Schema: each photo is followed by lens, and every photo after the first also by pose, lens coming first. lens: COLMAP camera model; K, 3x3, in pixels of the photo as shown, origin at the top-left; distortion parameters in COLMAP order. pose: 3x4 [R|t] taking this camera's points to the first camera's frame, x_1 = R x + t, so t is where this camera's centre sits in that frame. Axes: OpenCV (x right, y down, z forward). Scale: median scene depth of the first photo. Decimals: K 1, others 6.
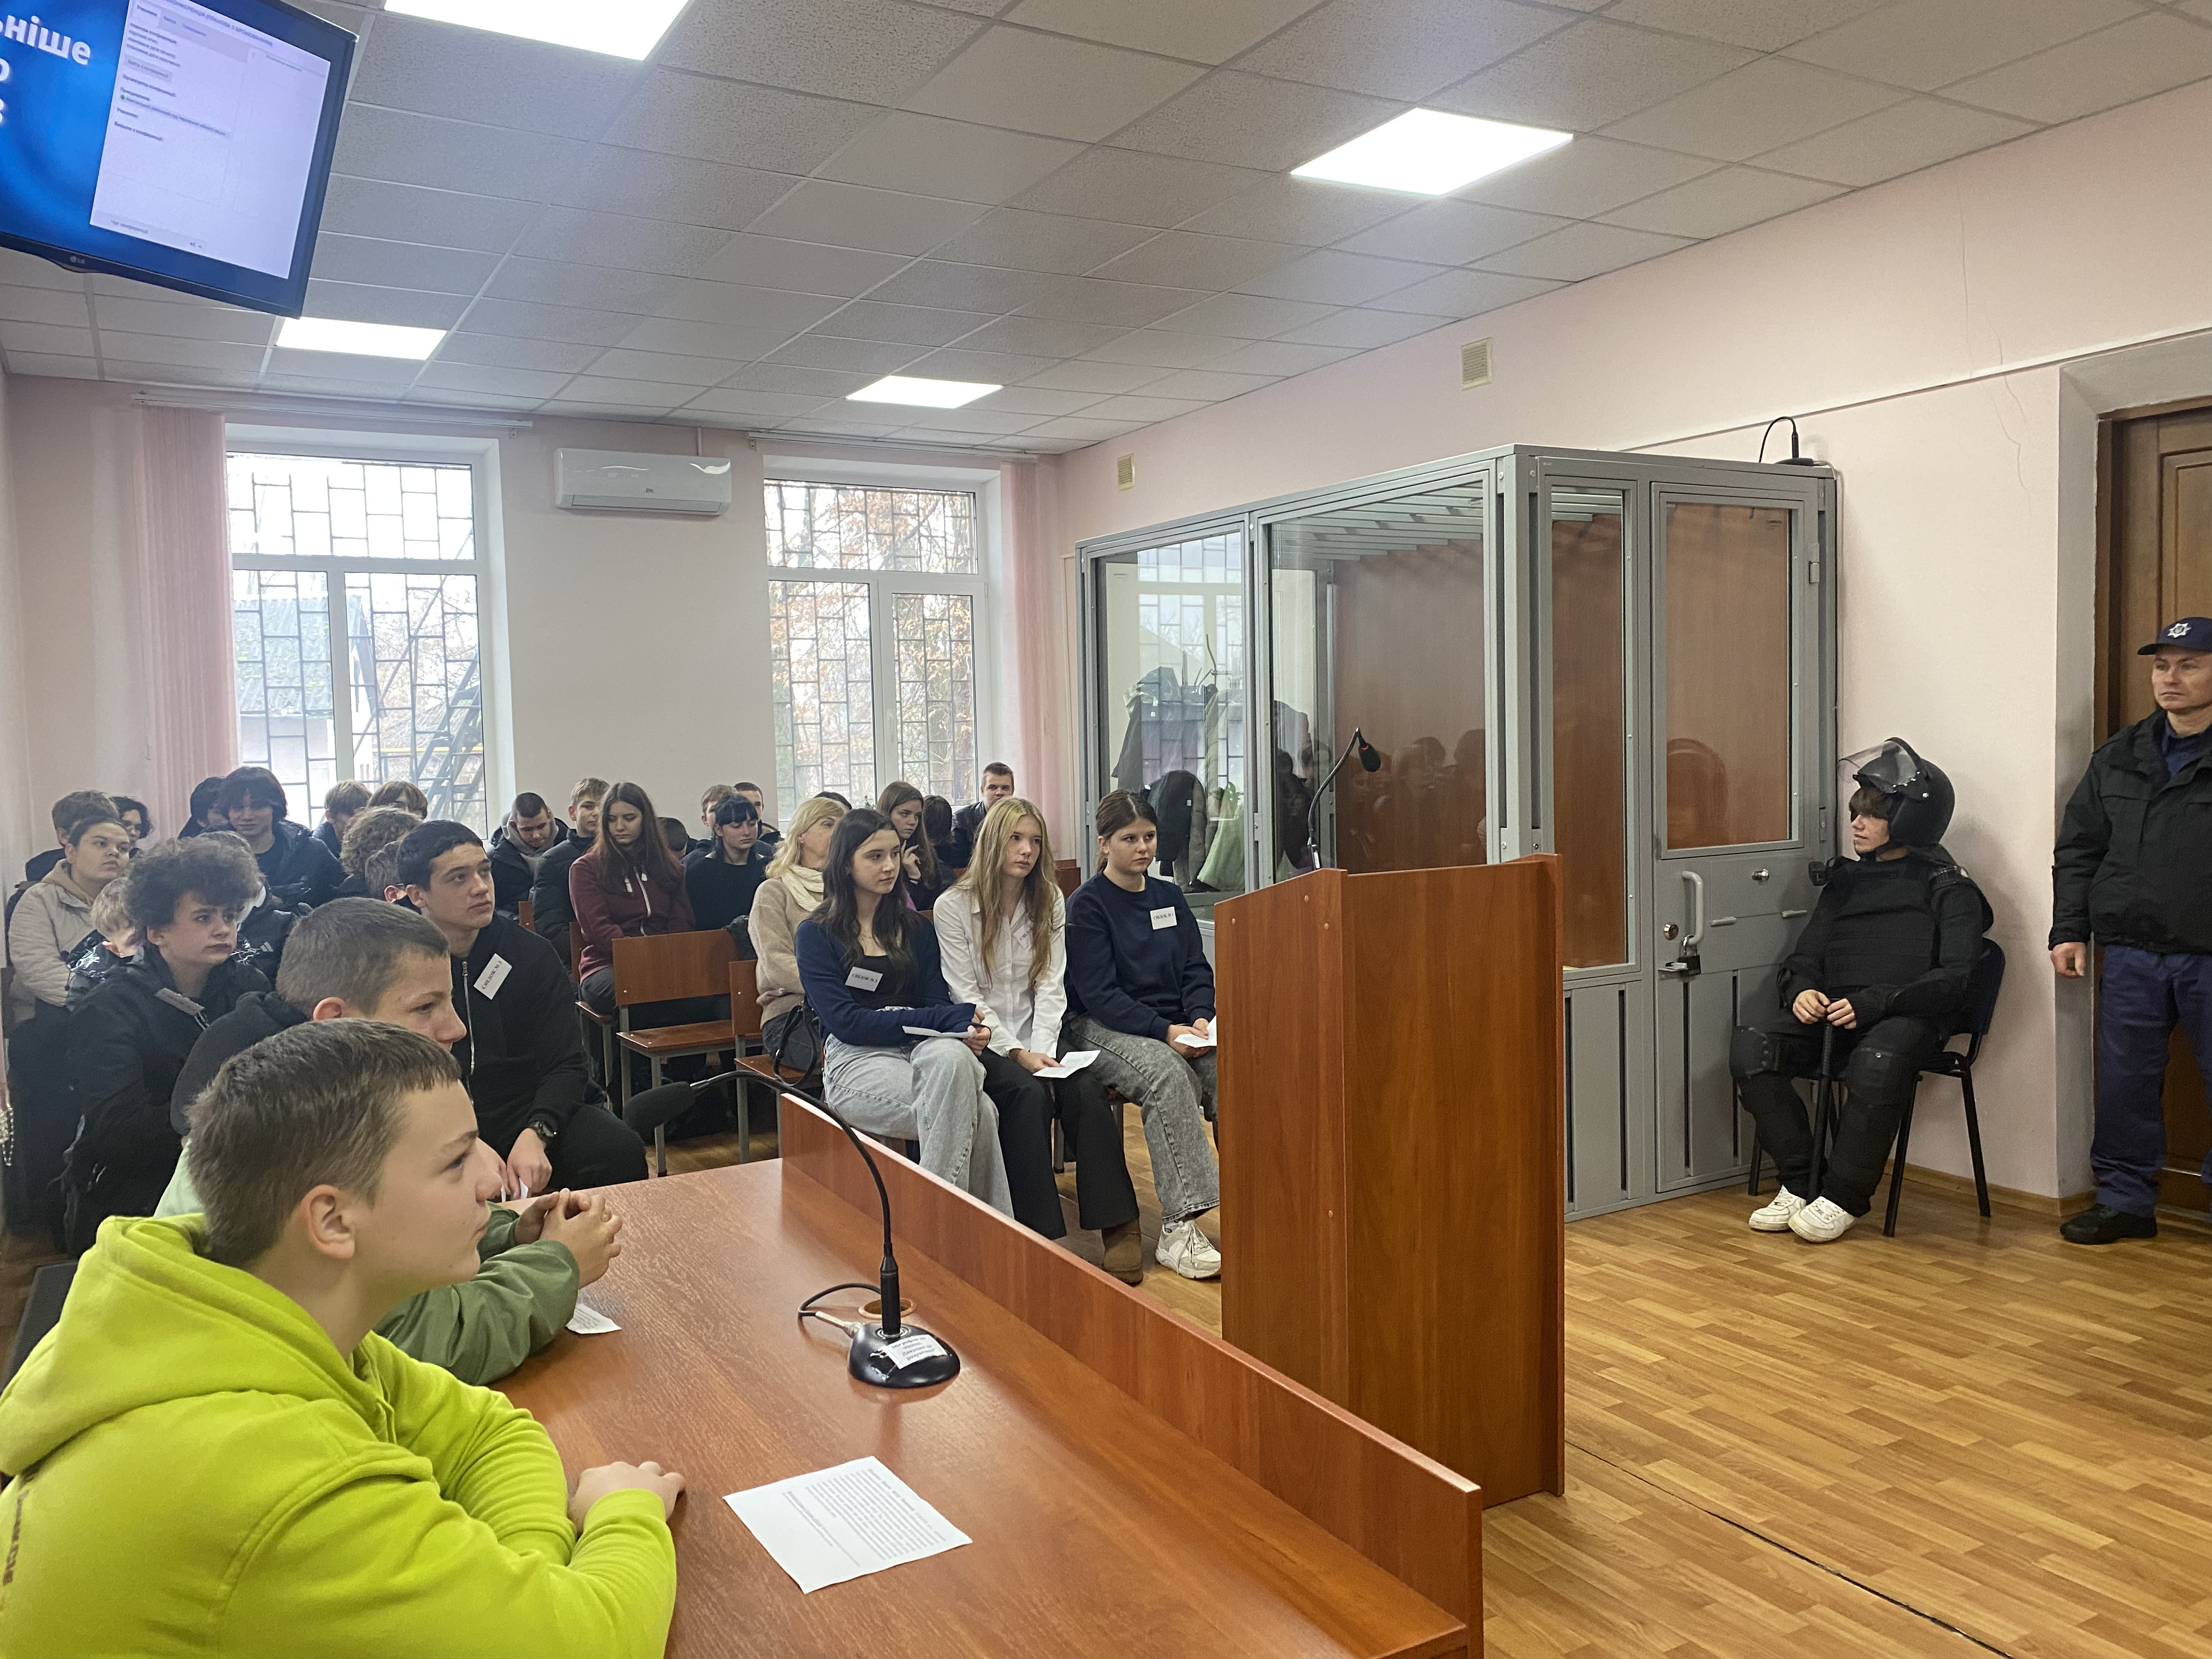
lens RADIAL K [[1671.6, 0, 1153.5], [0, 1671.6, 805.6], [0, 0, 1]] dist [0.026198, -0.007368]
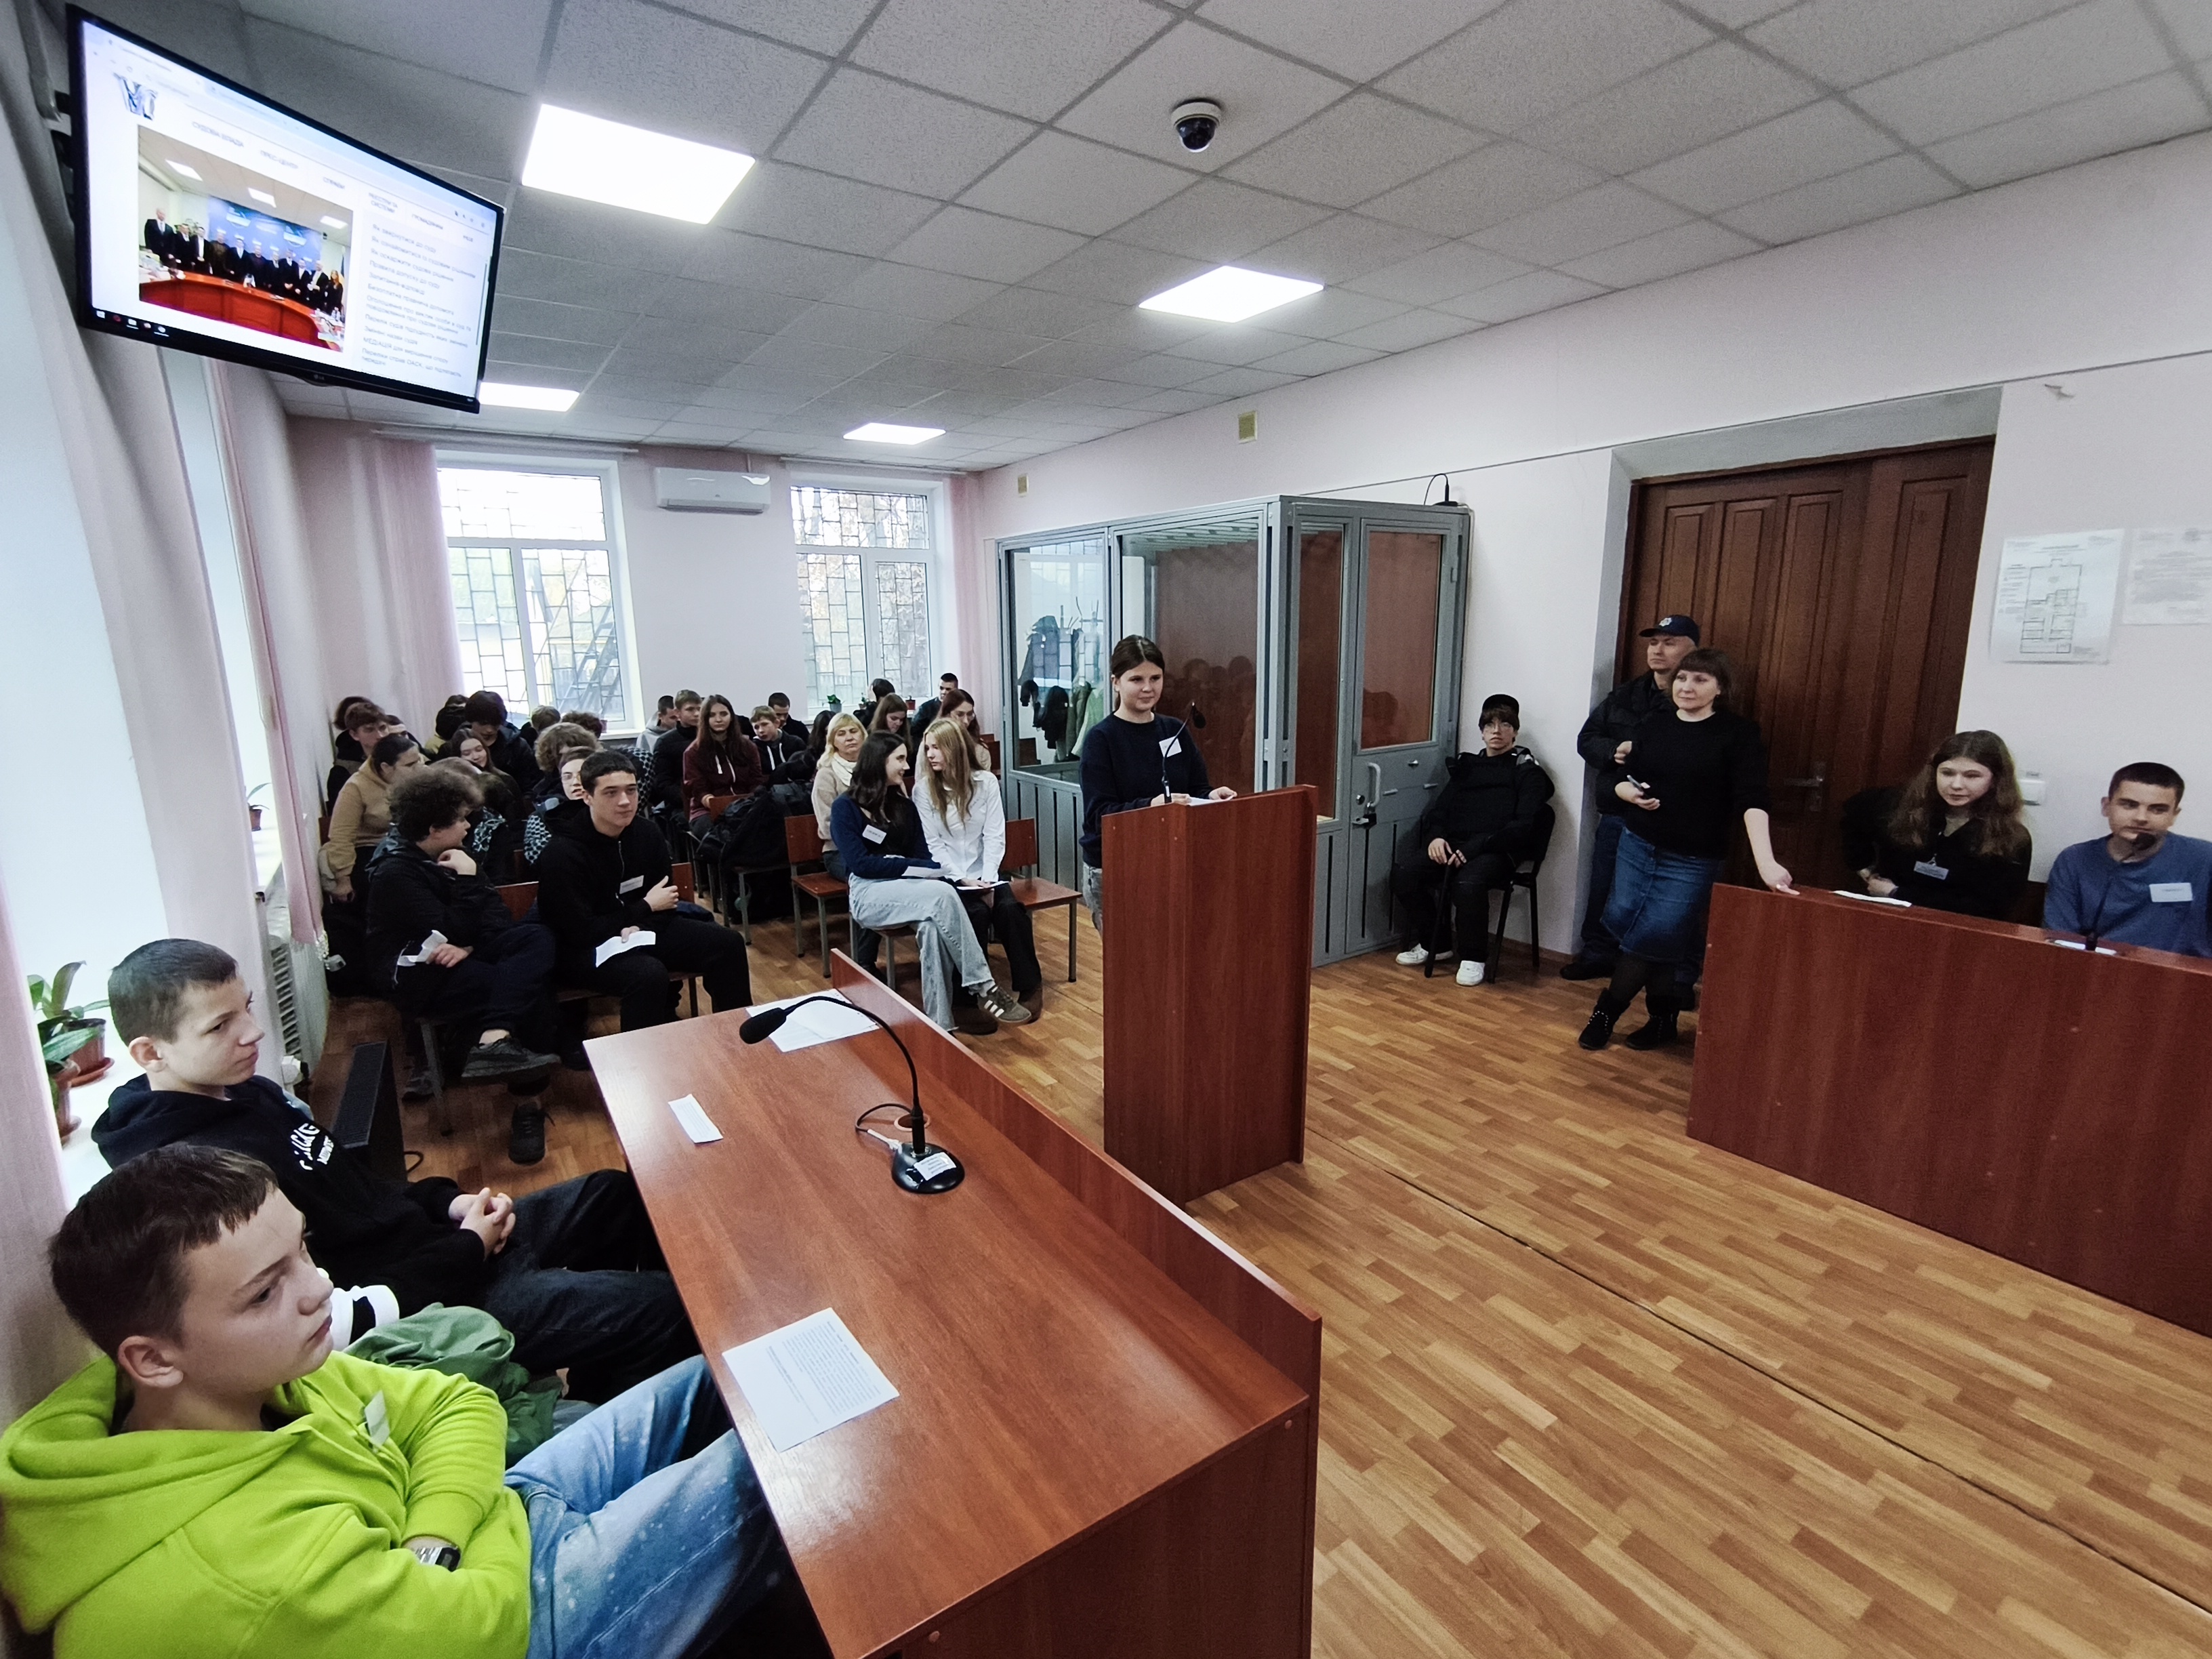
lens RADIAL K [[994.0, 0, 1096.1], [0, 994.0, 829.7], [0, 0, 1]] dist [0.001302, 0.008741]
pose [[0.997981, -0.002114, 0.063482, -0.019198], [-0.007535, 0.988447, 0.151379, -0.049537], [-0.063069, -0.151552, 0.986435, 0.043370]]
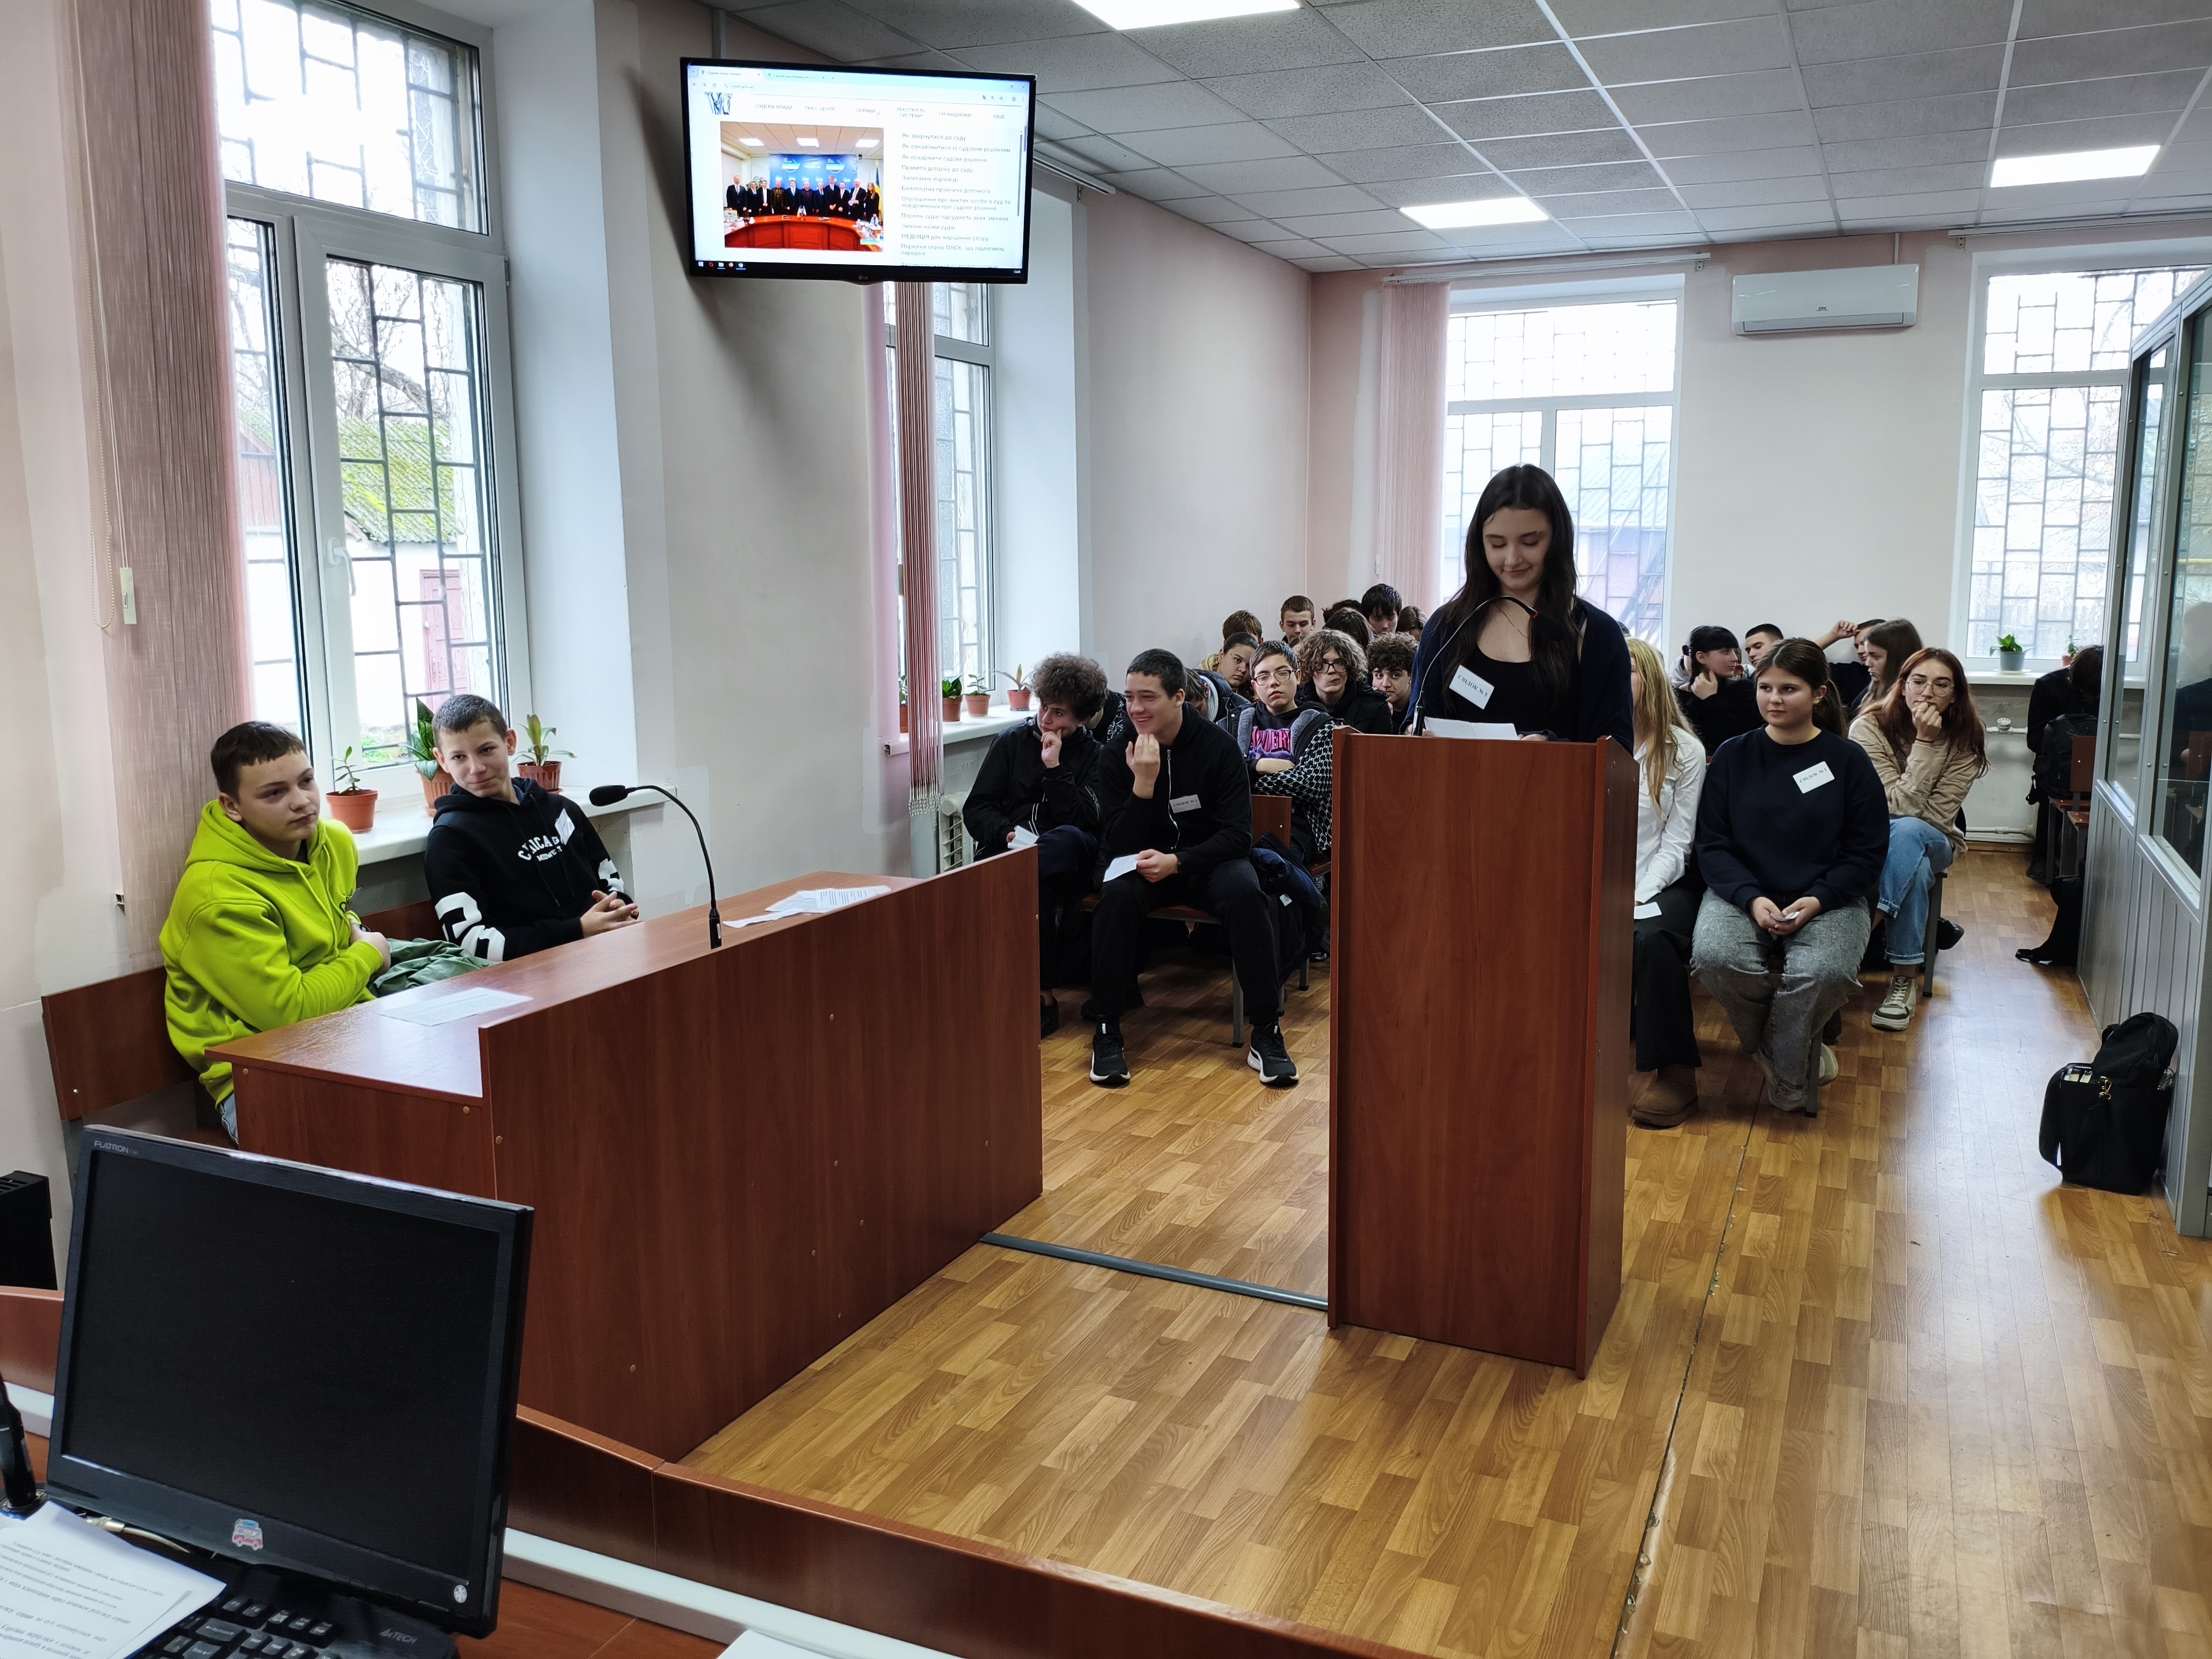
lens RADIAL K [[1696.2, 0, 1097.4], [0, 1696.2, 862.1], [0, 0, 1]] dist [-0.000499, -0.001993]
pose [[0.578879, 0.165702, -0.798400, 0.605641], [-0.048801, 0.984420, 0.168926, -0.033313], [0.813952, -0.058825, 0.577946, 0.133500]]
